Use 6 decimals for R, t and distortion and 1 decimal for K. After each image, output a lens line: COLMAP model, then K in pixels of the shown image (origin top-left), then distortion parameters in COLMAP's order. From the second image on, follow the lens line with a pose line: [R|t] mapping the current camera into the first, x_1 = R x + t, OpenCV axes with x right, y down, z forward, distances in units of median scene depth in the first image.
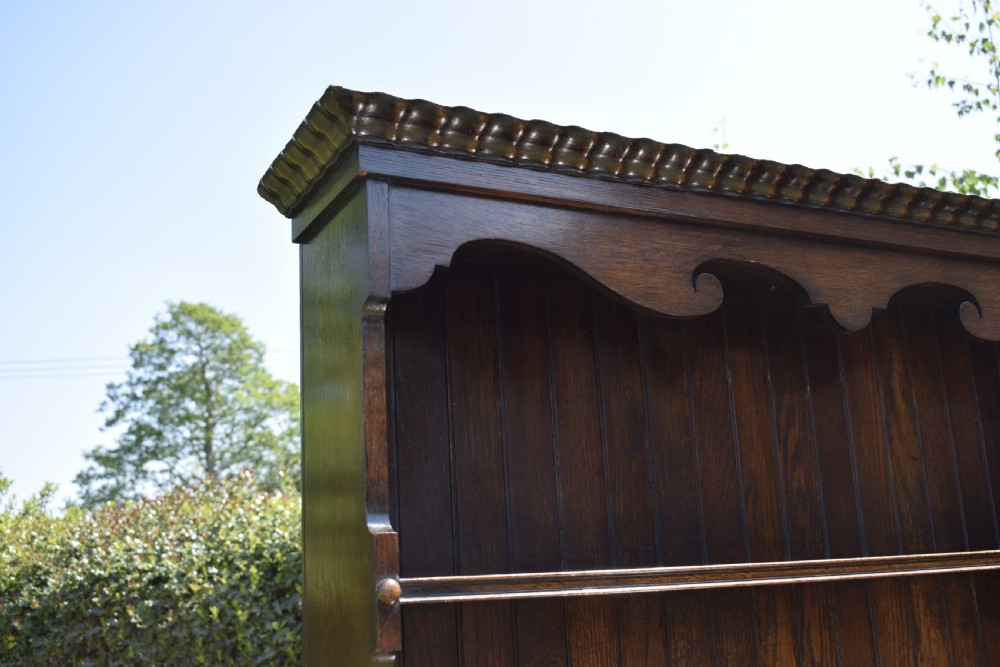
lens RADIAL K [[1064.8, 0, 500.0], [0, 1064.8, 333.5], [0, 0, 1]] dist [-0.025385, 0.004302]
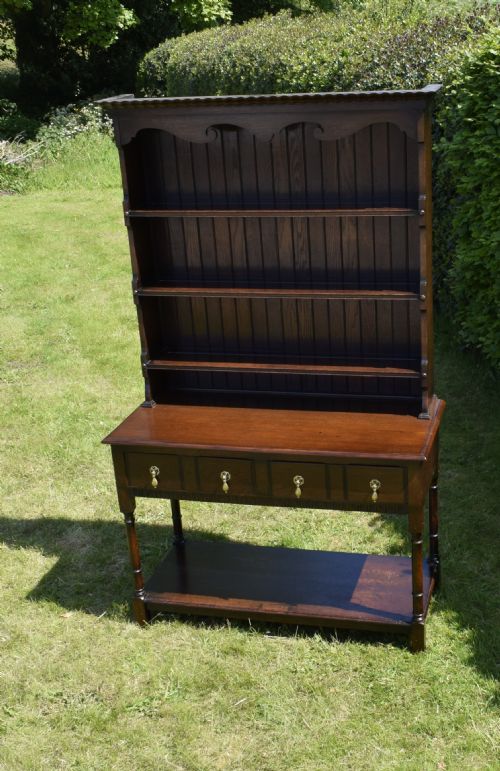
lens RADIAL K [[1010.8, 0, 326.8], [0, 1010.8, 378.8], [0, 0, 1]] dist [-0.004024, -0.001177]
pose [[0.772884, 0.235708, -0.589145, 2.098664], [0.153804, 0.831176, 0.534313, -0.868094], [0.615626, -0.503574, 0.606150, -0.939355]]
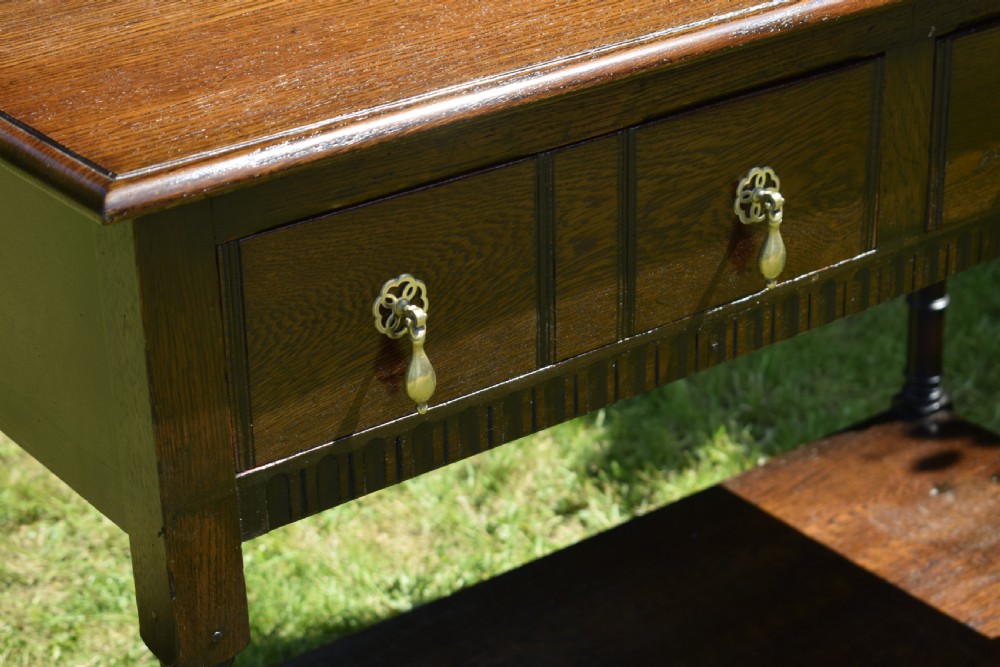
lens RADIAL K [[2283.4, 0, 500.0], [0, 2283.4, 333.5], [0, 0, 1]] dist [-0.049375, 0.322055]
pose [[0.982399, -0.054201, 0.178761, 0.030726], [-0.069059, 0.783791, 0.617172, 0.153205], [-0.173563, -0.618654, 0.766252, -0.438915]]
